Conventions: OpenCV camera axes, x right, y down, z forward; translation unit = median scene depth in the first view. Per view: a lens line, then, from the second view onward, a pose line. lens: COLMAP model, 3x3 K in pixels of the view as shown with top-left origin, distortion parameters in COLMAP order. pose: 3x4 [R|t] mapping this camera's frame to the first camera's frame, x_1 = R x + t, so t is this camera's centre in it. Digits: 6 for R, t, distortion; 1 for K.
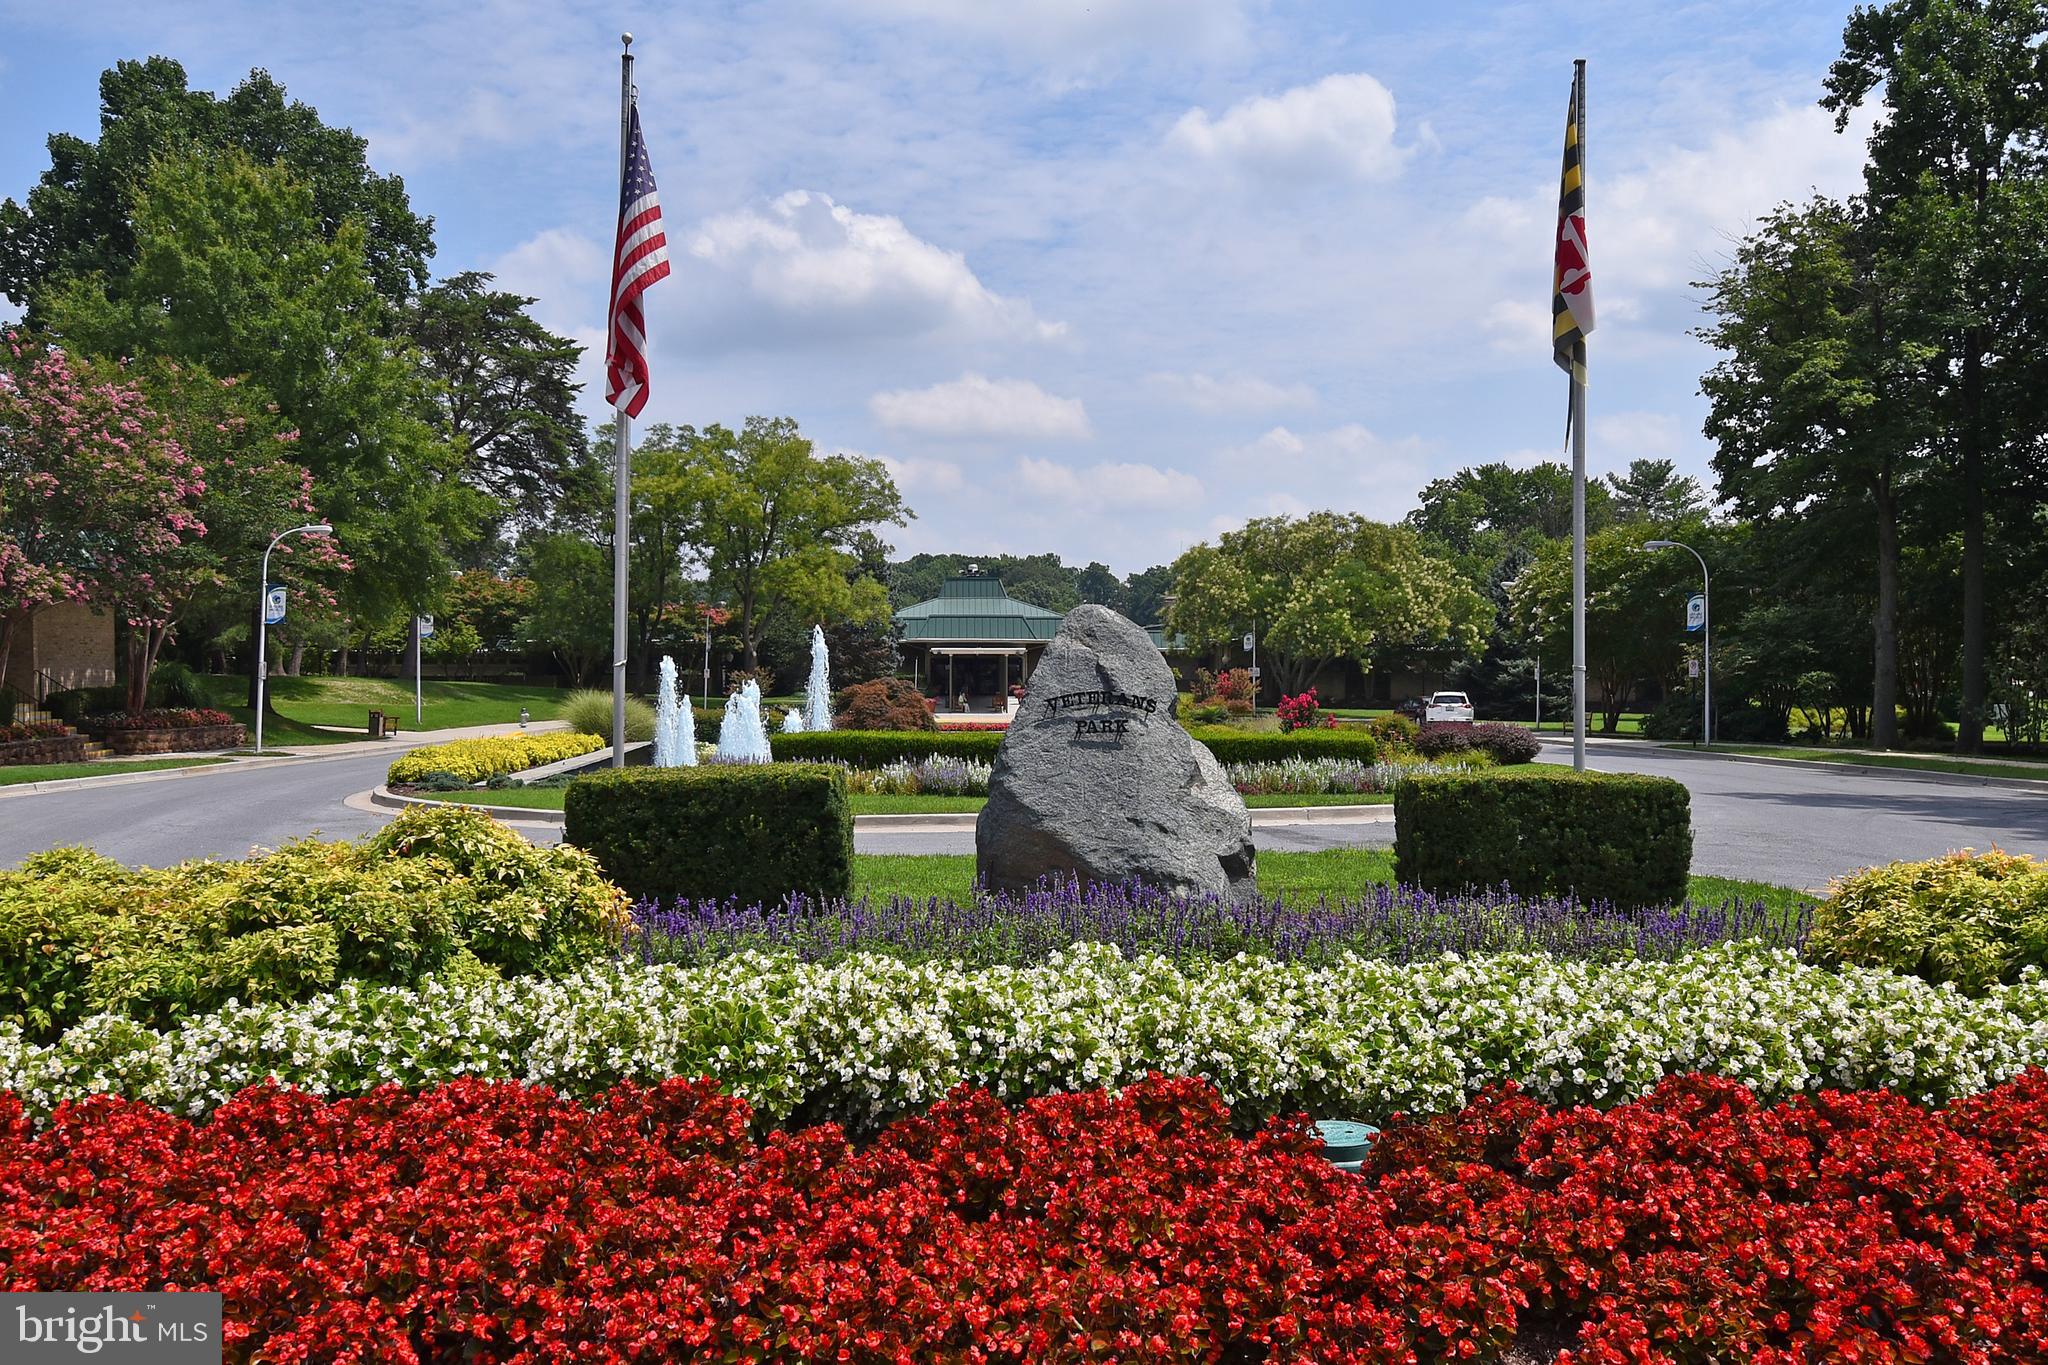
lens RADIAL K [[1485.5, 0, 1024.0], [0, 1485.5, 682.5], [0, 0, 1]] dist [-0.001456, -0.000341]
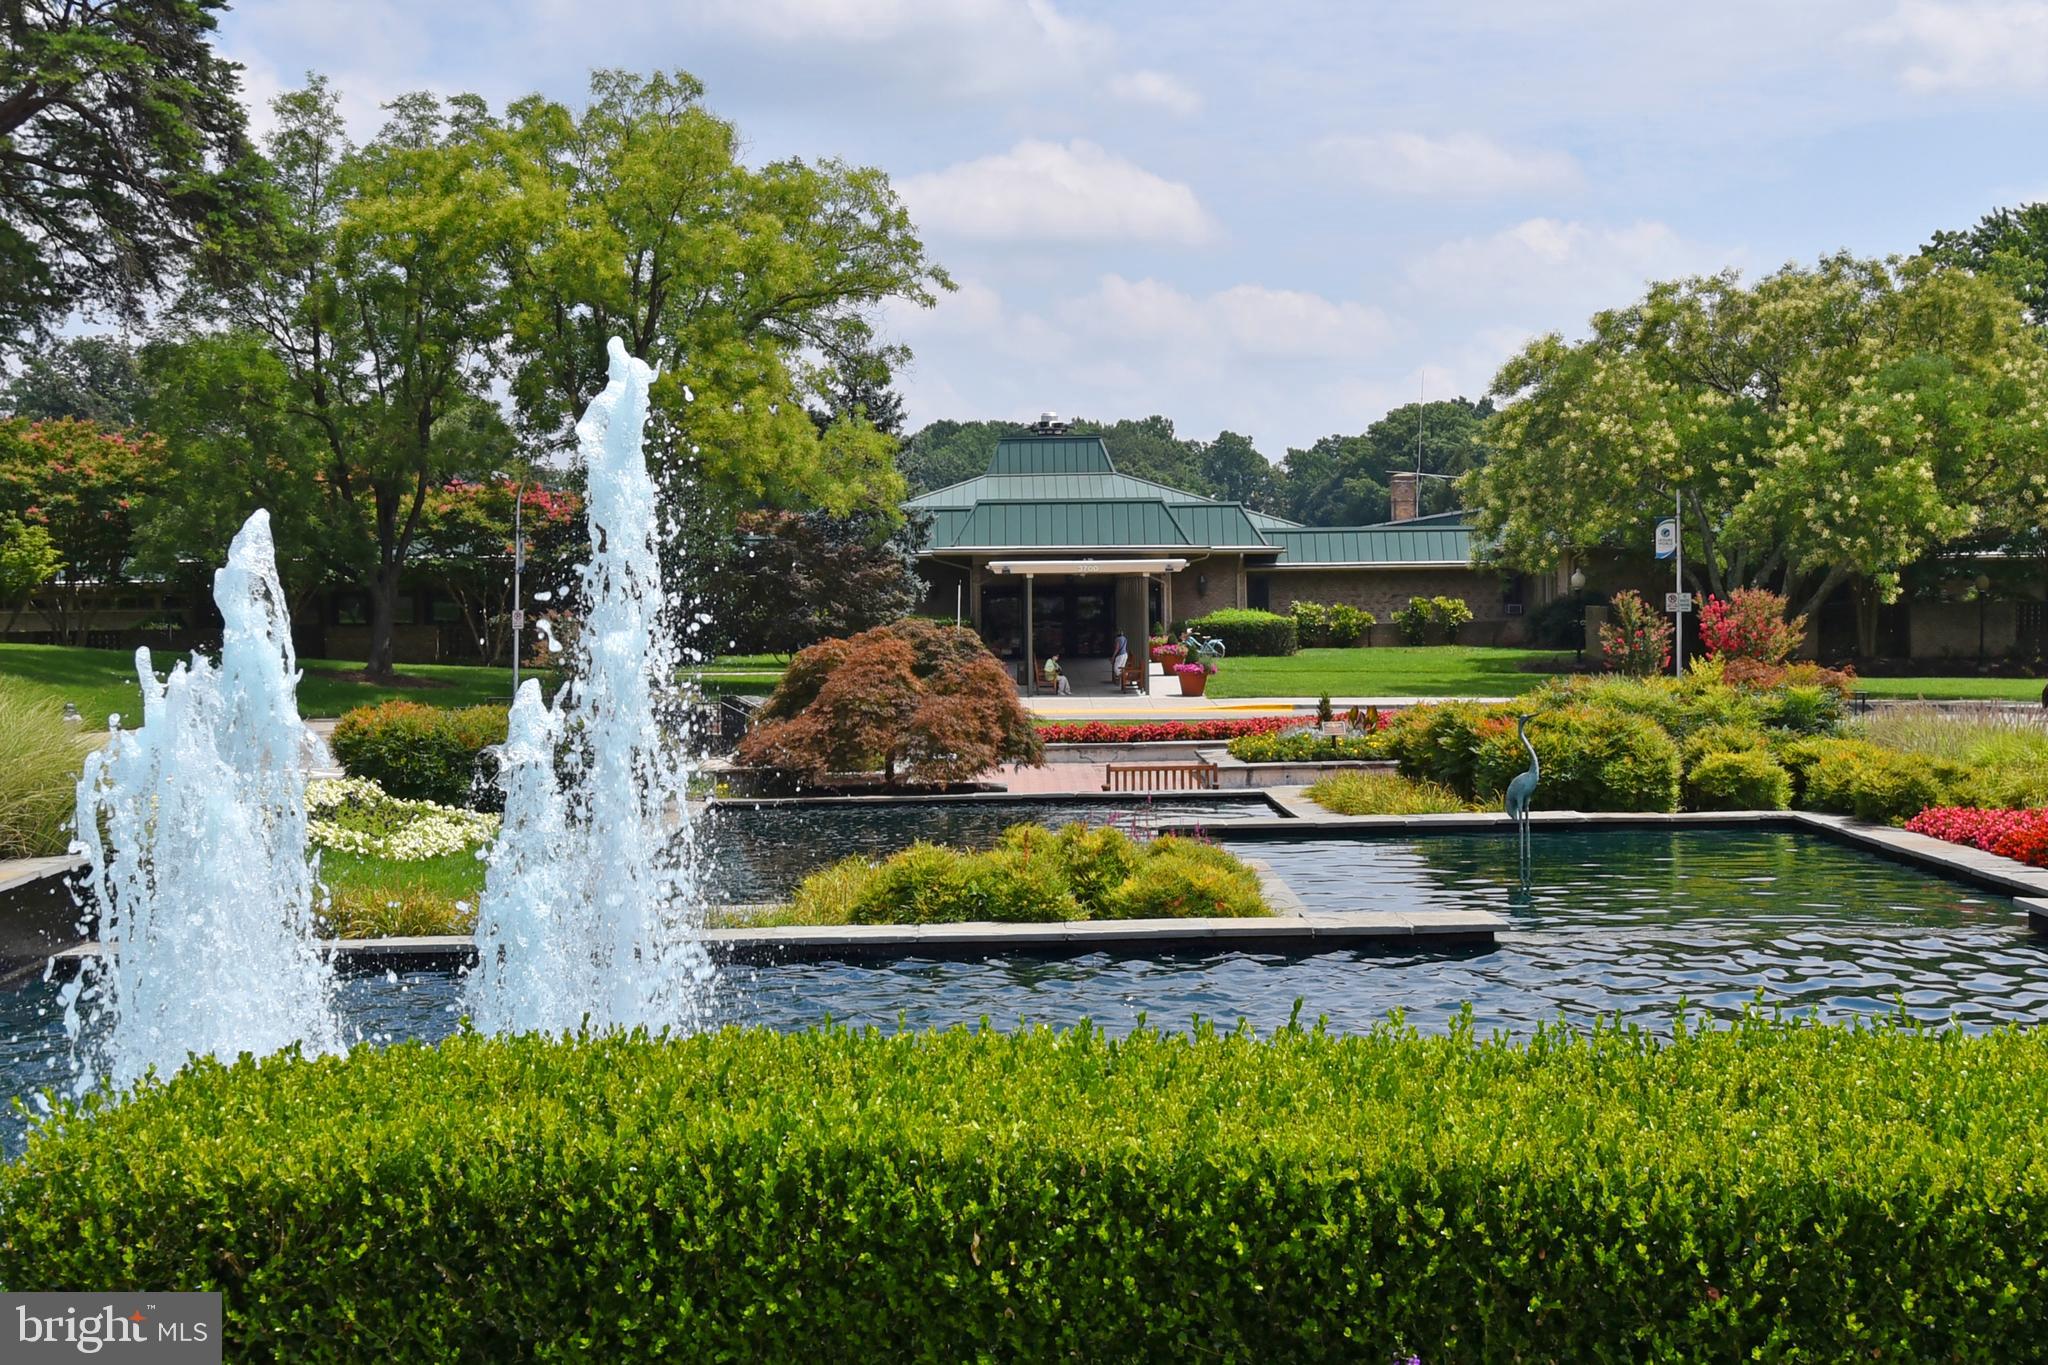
lens RADIAL K [[2164.9, 0, 1024.0], [0, 2164.9, 682.5], [0, 0, 1]] dist [0.001133, 0.009248]
pose [[0.999593, -0.011545, -0.026097, -0.034102], [0.012122, 0.999684, 0.022040, 0.000606], [0.025834, -0.022347, 0.999416, 0.305944]]
